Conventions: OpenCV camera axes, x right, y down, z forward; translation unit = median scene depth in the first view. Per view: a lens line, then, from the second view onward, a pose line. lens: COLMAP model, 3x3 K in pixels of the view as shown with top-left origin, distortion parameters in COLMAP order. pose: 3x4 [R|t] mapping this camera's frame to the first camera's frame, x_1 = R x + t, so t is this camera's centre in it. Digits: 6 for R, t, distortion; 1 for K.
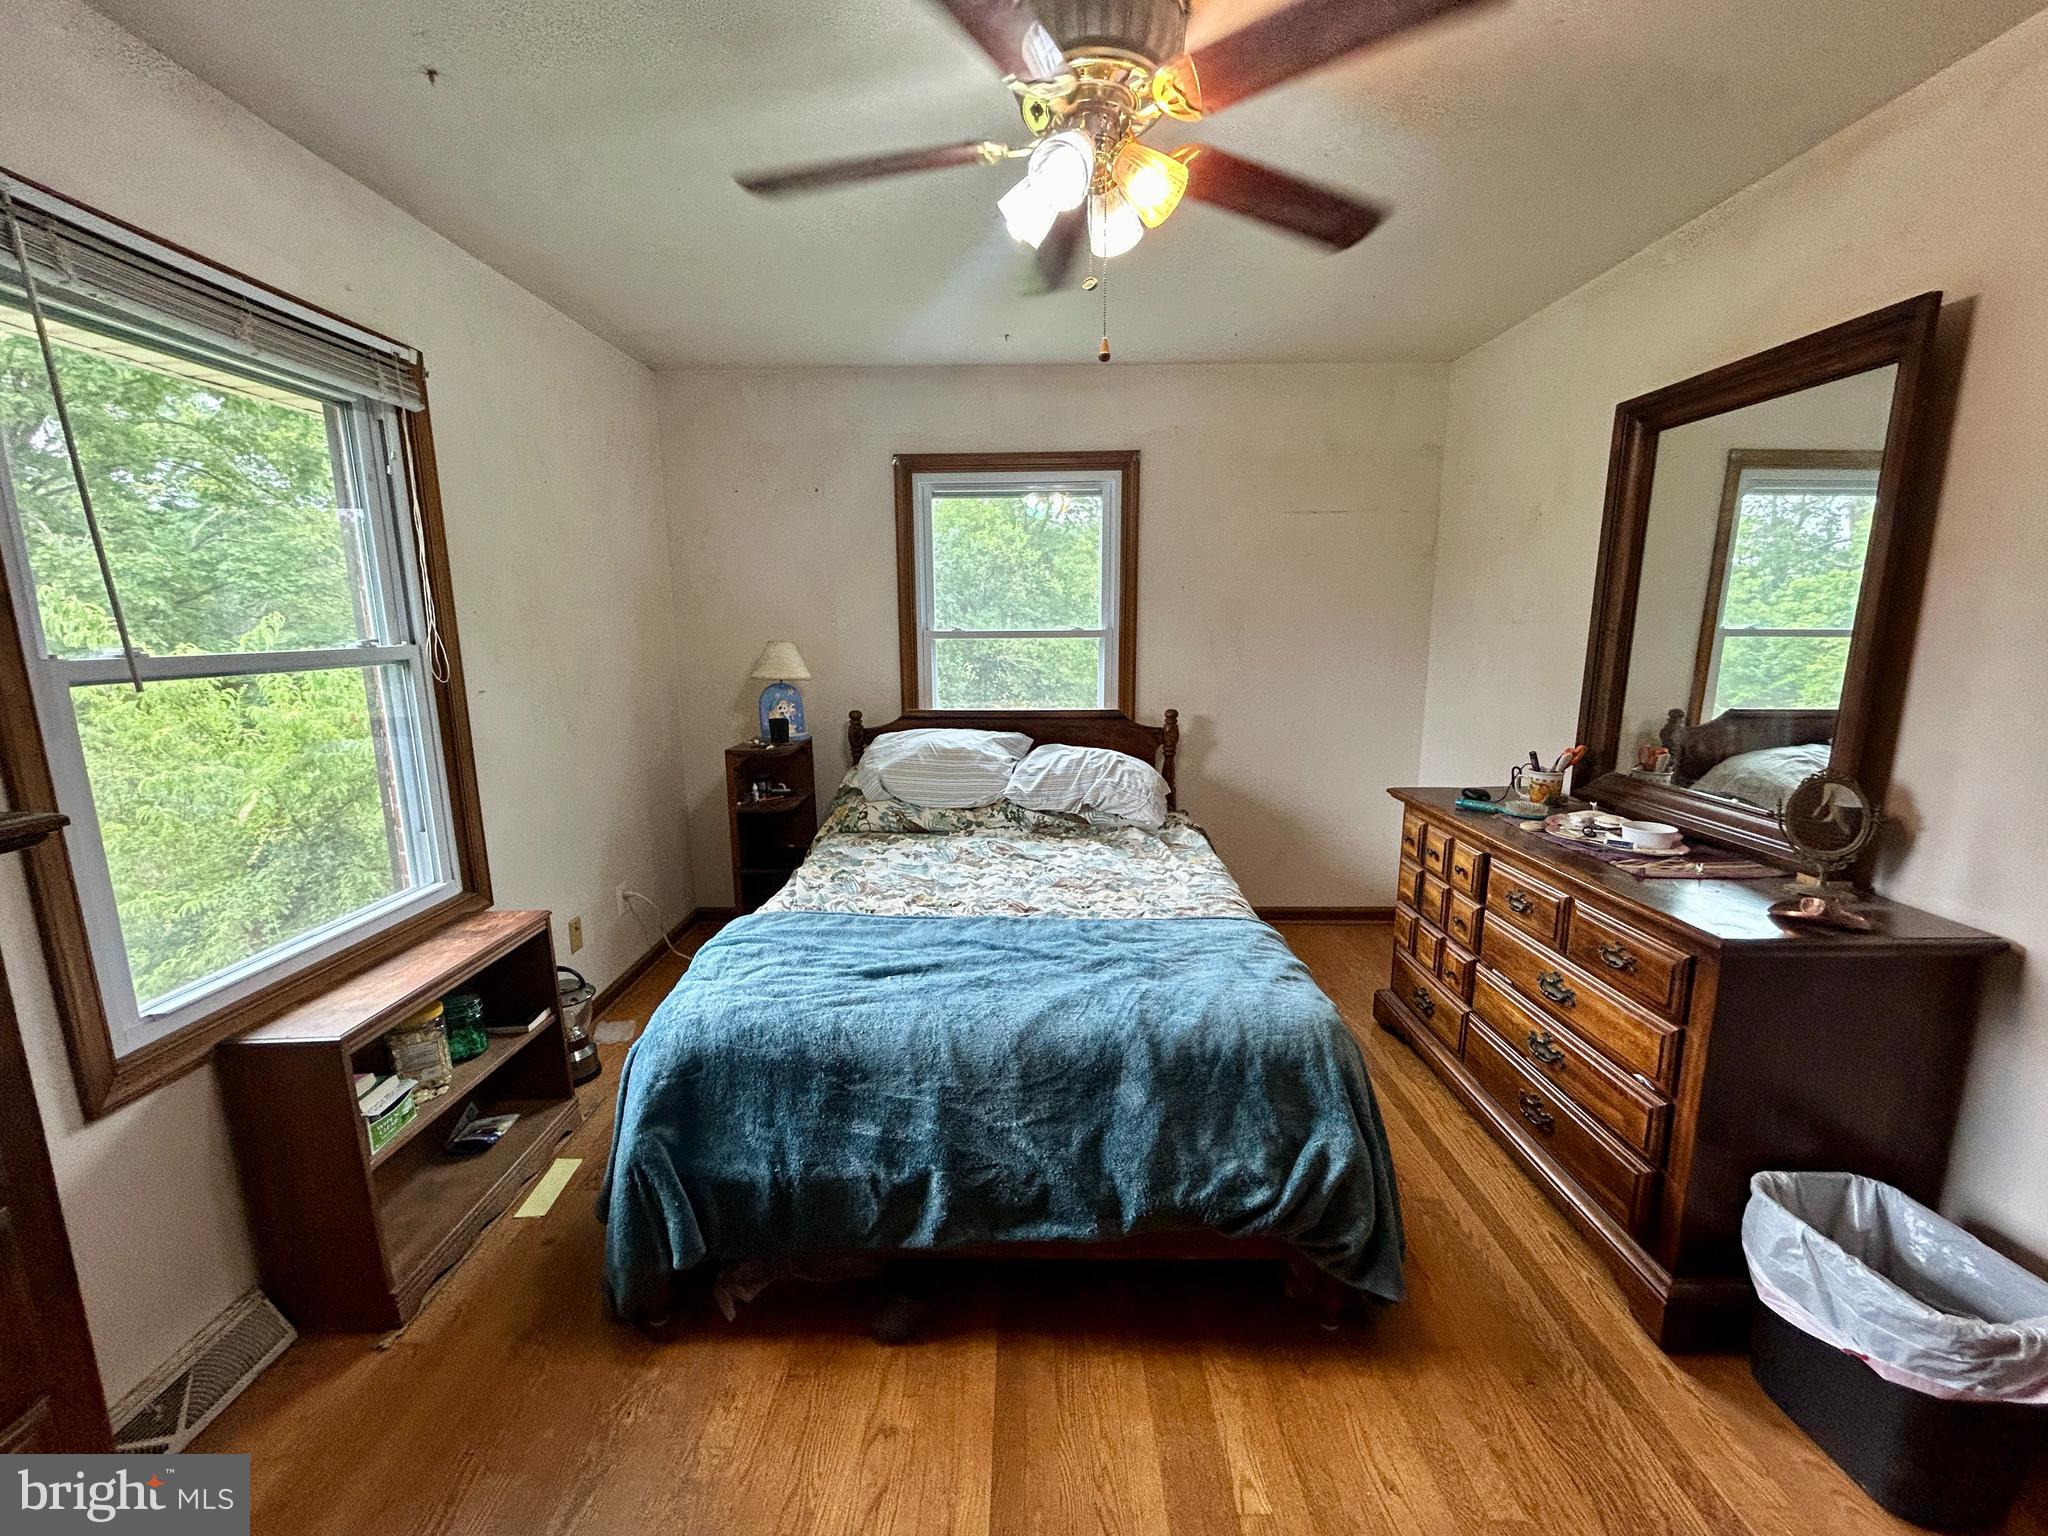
lens RADIAL K [[829.9, 0, 1018.6], [0, 829.9, 766.1], [0, 0, 1]] dist [0.000179, 0.000025]
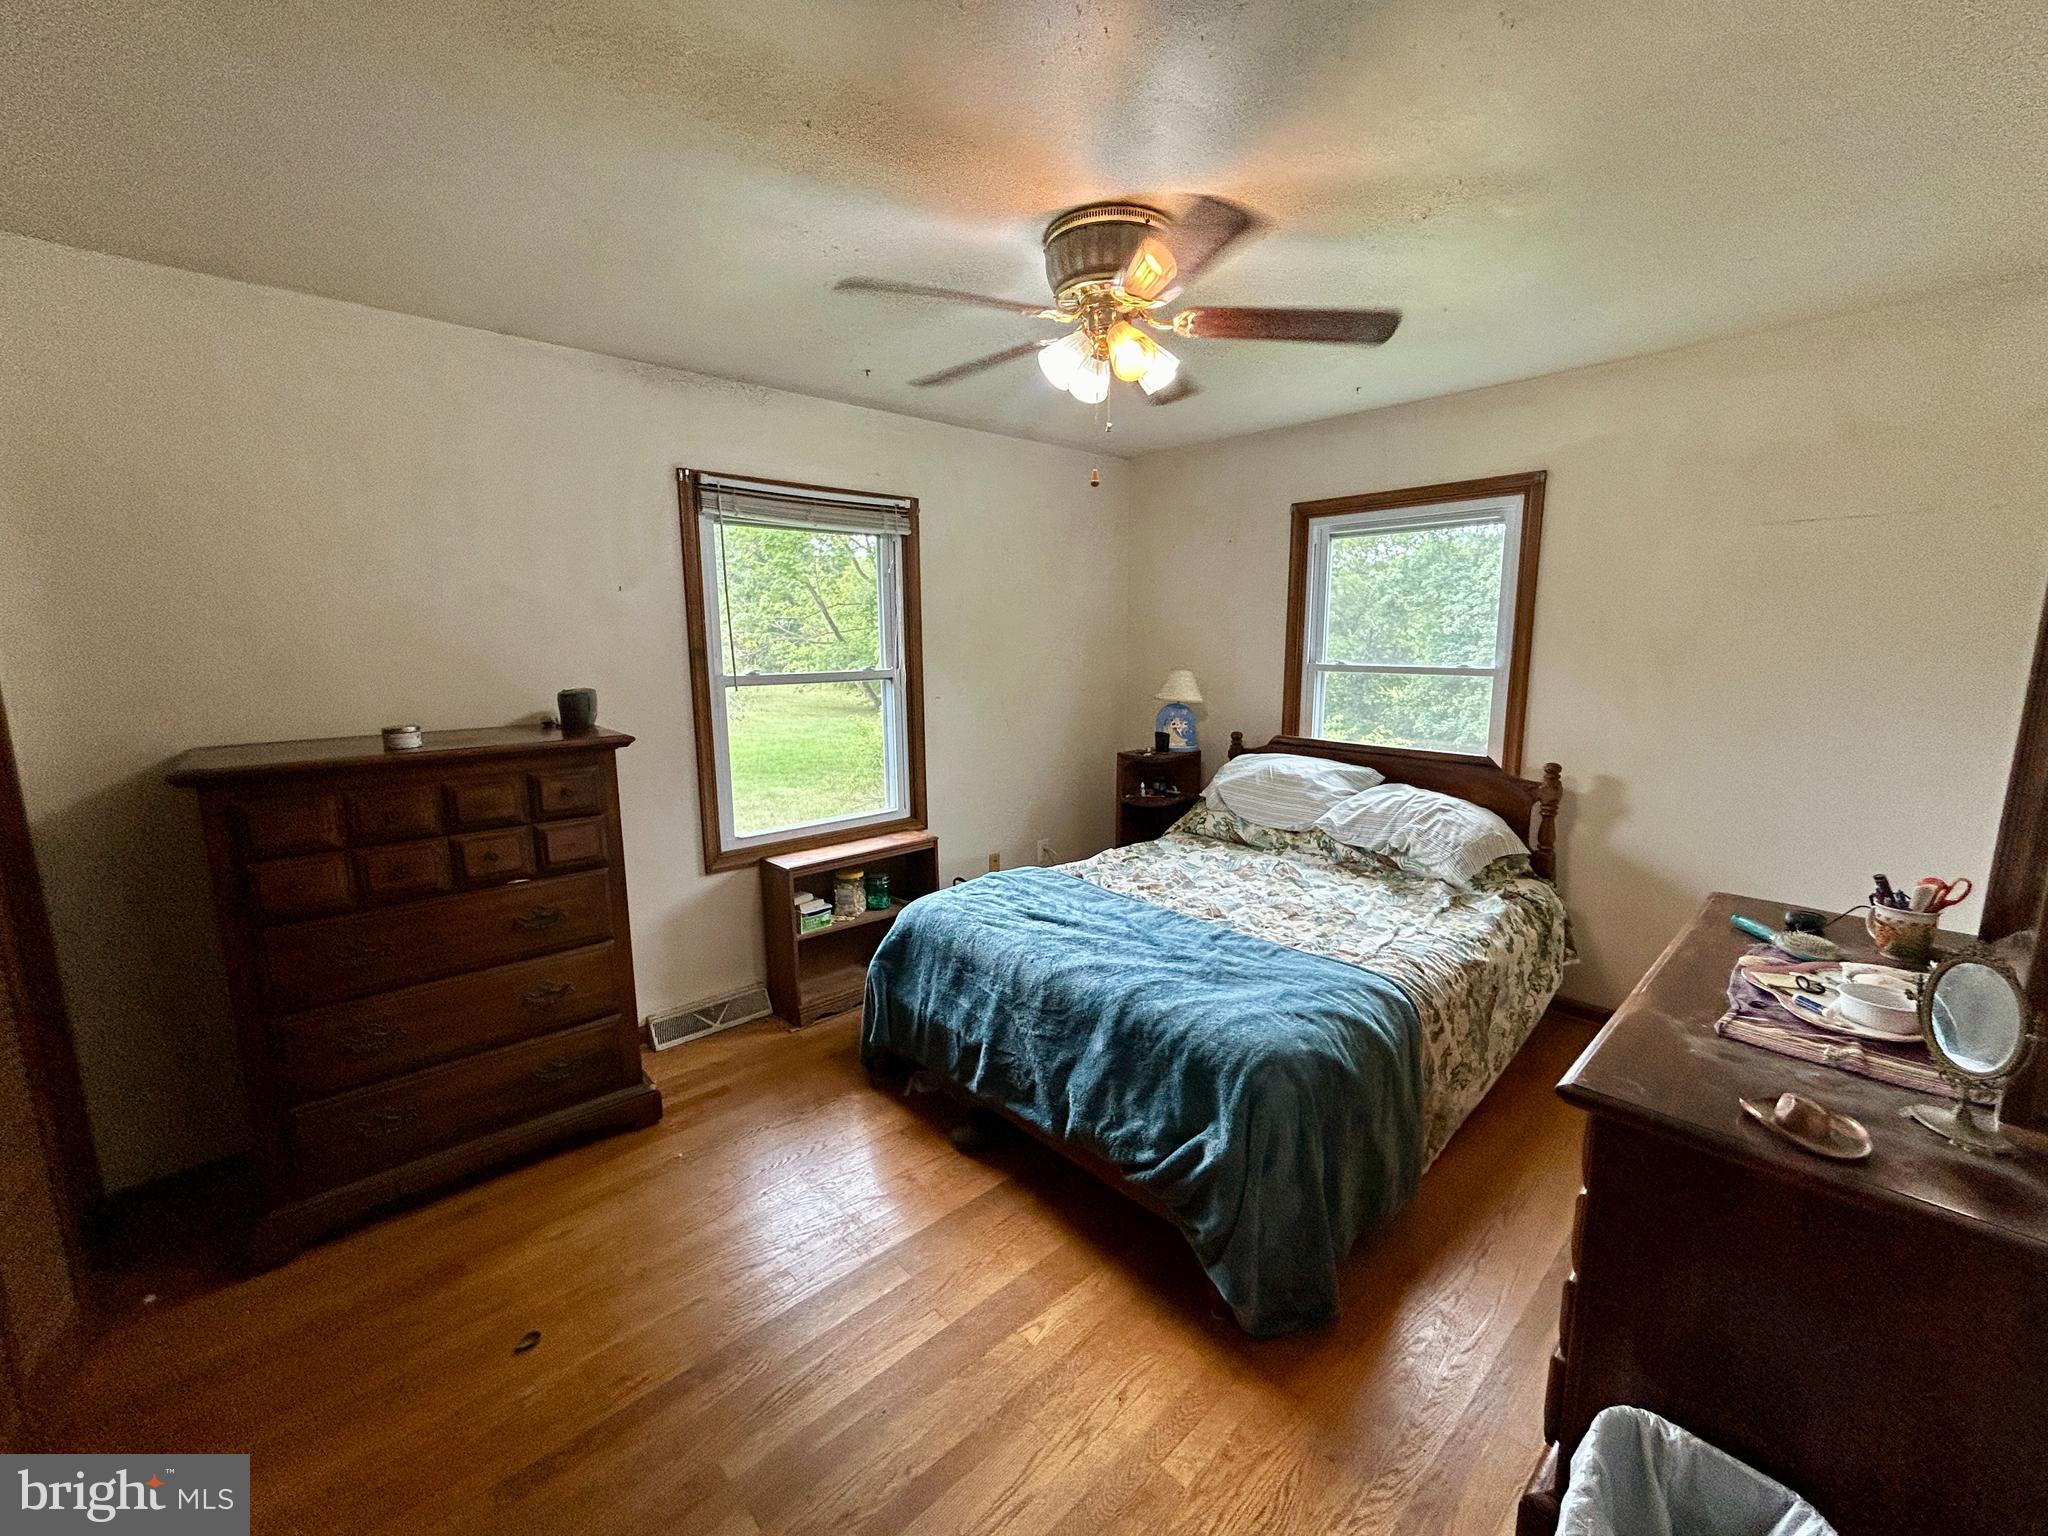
lens RADIAL K [[829.9, 0, 1018.6], [0, 829.9, 766.1], [0, 0, 1]] dist [0.000179, 0.000025]
pose [[0.686109, 0.119640, -0.717594, 0.650542], [-0.128653, 0.990792, 0.042179, -0.046417], [0.716033, 0.063381, 0.695183, -0.004368]]
